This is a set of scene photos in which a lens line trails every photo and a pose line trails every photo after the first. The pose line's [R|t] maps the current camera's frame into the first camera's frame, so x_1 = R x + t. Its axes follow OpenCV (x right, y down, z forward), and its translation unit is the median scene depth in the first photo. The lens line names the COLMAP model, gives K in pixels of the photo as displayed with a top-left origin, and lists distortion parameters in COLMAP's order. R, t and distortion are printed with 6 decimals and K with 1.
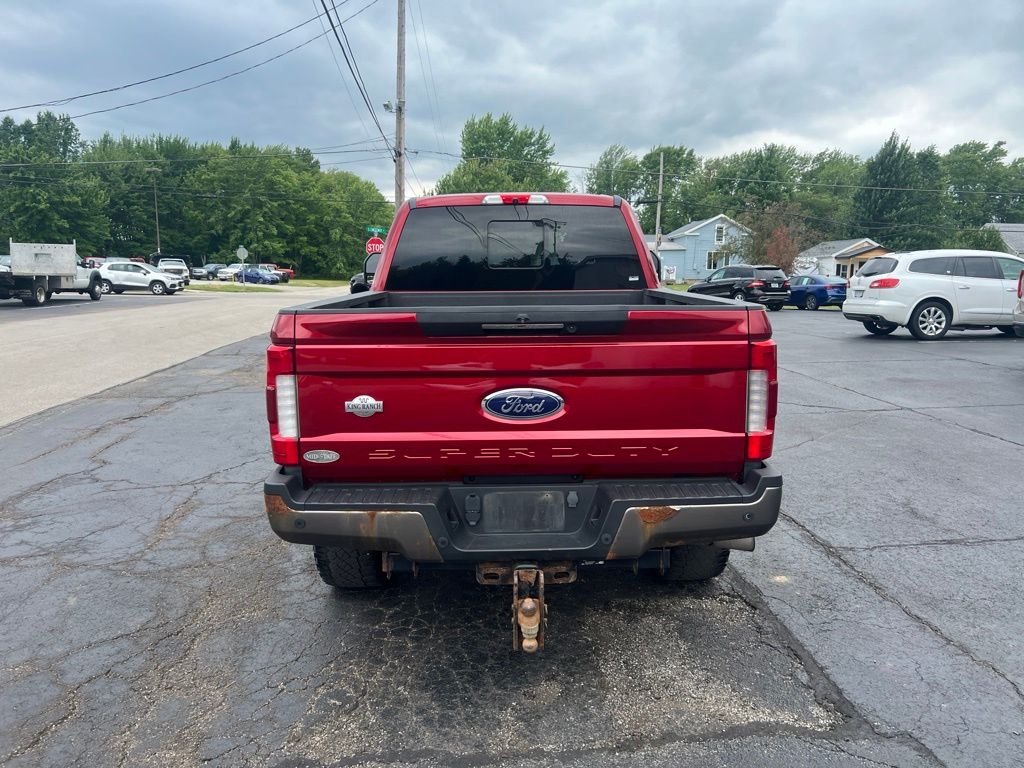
lens RADIAL K [[764.5, 0, 512.0], [0, 764.5, 384.0], [0, 0, 1]] dist [0.062504, -0.072980]
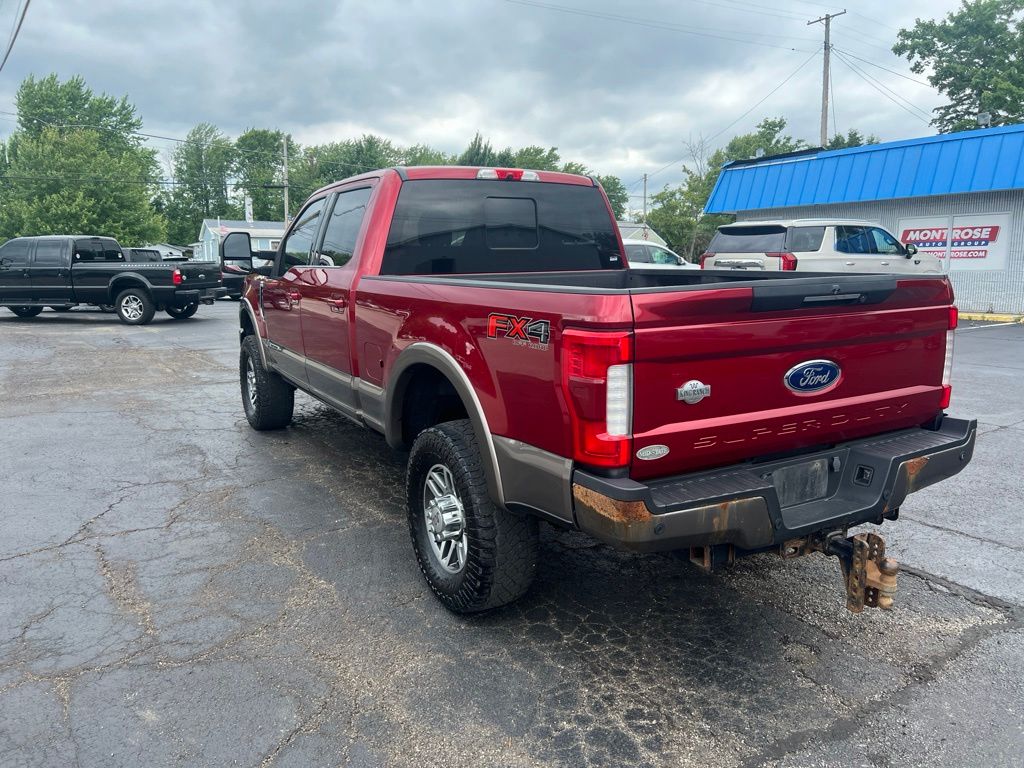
lens RADIAL K [[767.5, 0, 514.7], [0, 767.5, 391.8], [0, 0, 1]] dist [0.055899, -0.062044]
pose [[0.873647, -0.089965, 0.478172, -0.512413], [0.079062, 0.995945, 0.042929, -0.017441], [-0.480095, 0.000301, 0.877217, 0.184466]]
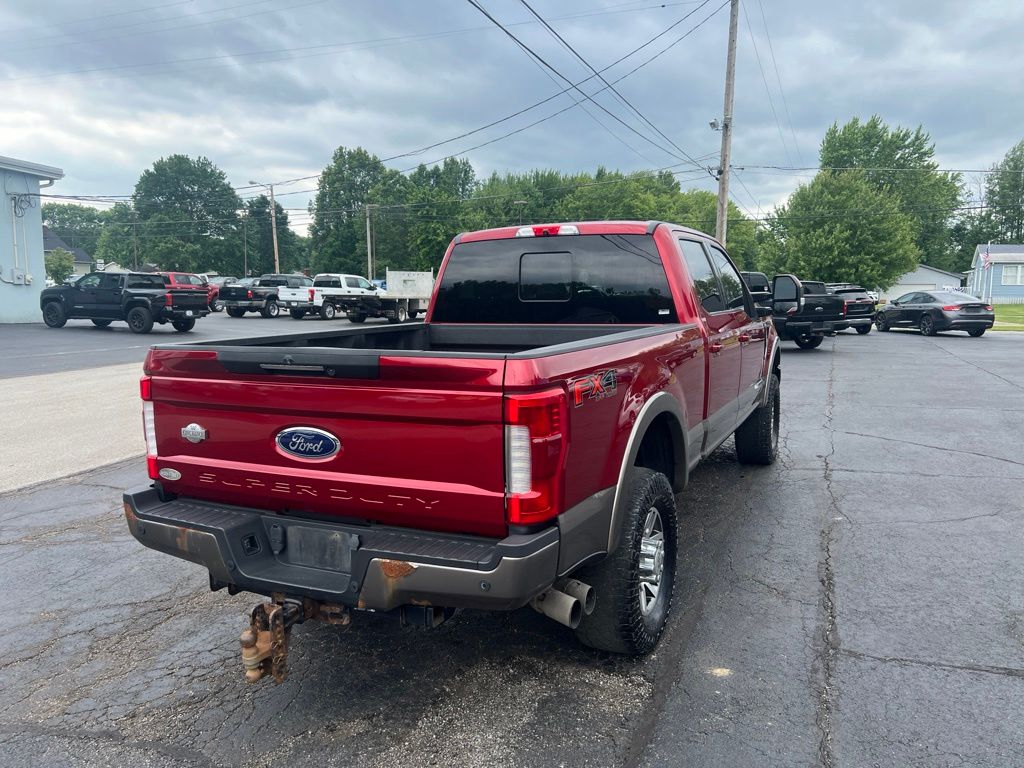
lens RADIAL K [[761.2, 0, 514.4], [0, 761.2, 394.6], [0, 0, 1]] dist [0.058904, -0.064900]
pose [[0.898755, 0.053621, -0.435159, 0.443061], [-0.058102, 0.998306, 0.003012, -0.036130], [0.434583, 0.022577, 0.900349, 0.121702]]
